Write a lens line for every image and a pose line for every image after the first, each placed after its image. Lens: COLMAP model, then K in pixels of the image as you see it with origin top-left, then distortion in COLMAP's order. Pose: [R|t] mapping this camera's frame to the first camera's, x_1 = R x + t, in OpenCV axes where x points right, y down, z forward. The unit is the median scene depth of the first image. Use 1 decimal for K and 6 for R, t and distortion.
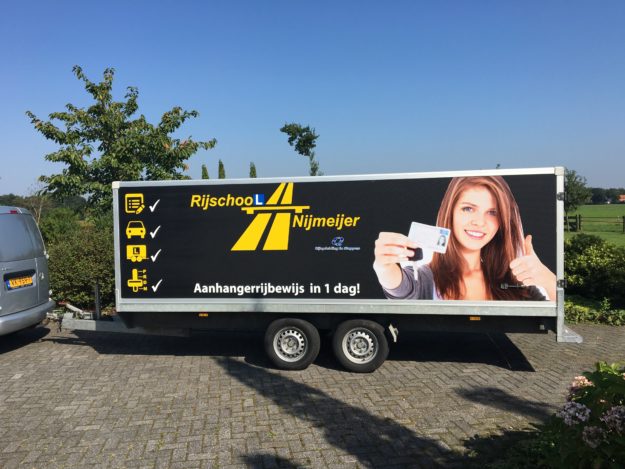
lens RADIAL K [[527.6, 0, 312.7], [0, 527.6, 231.4], [0, 0, 1]] dist [0.062827, -0.077799]
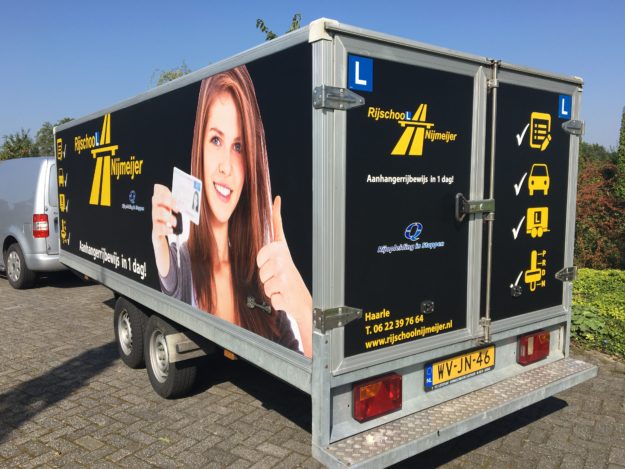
lens RADIAL K [[527.6, 0, 312.0], [0, 527.6, 235.4], [0, 0, 1]] dist [0.062827, -0.077799]
pose [[0.723881, 0.086332, -0.684502, 0.702584], [-0.036484, 0.995542, 0.086978, 0.000642], [0.688960, -0.037988, 0.723804, 0.682972]]
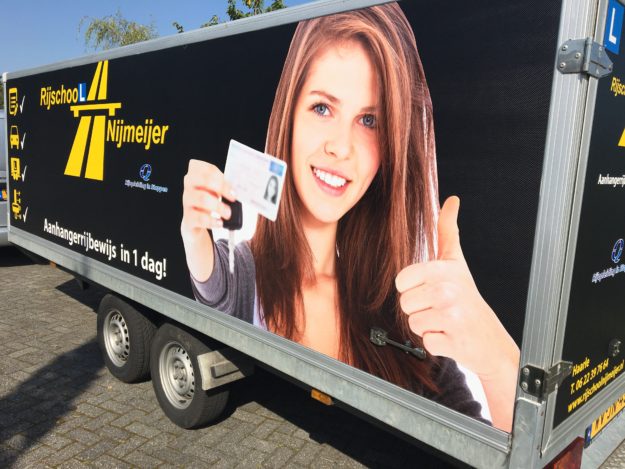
lens RADIAL K [[527.6, 0, 312.0], [0, 527.6, 234.6], [0, 0, 1]] dist [0.062827, -0.077799]
pose [[0.811345, 0.147667, -0.565610, 0.499488], [-0.086853, 0.987281, 0.133168, -0.004541], [0.578080, -0.058920, 0.813850, 0.683454]]
